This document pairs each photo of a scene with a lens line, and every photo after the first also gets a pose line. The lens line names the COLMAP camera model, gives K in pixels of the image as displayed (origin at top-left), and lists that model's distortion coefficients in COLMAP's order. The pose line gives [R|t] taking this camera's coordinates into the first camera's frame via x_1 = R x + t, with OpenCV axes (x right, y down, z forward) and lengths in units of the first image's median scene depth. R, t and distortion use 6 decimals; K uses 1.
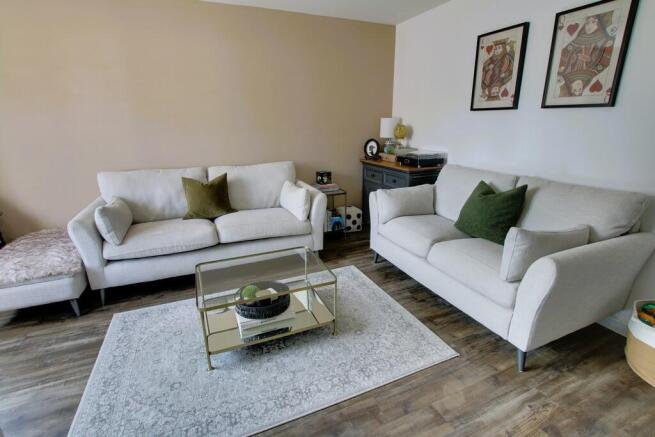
lens RADIAL K [[312.0, 0, 327.5], [0, 312.0, 218.5], [0, 0, 1]] dist [-0.035076, 0.006985]
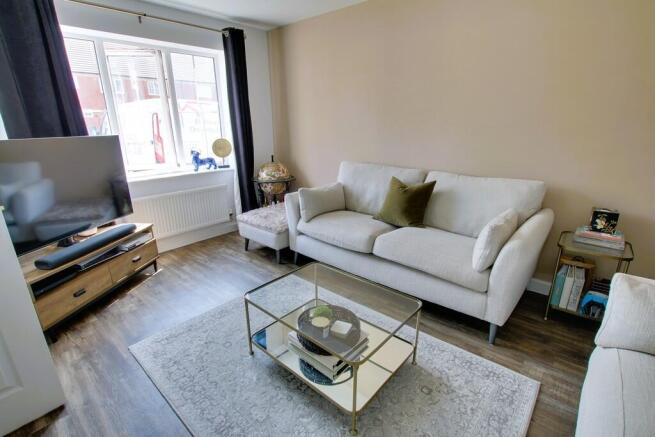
lens RADIAL K [[312.0, 0, 327.5], [0, 312.0, 218.5], [0, 0, 1]] dist [-0.035076, 0.006985]
pose [[0.431270, 0.271252, -0.860482, 0.341692], [-0.262150, 0.950262, 0.168165, -0.131797], [0.863298, 0.153050, 0.480928, 0.414143]]
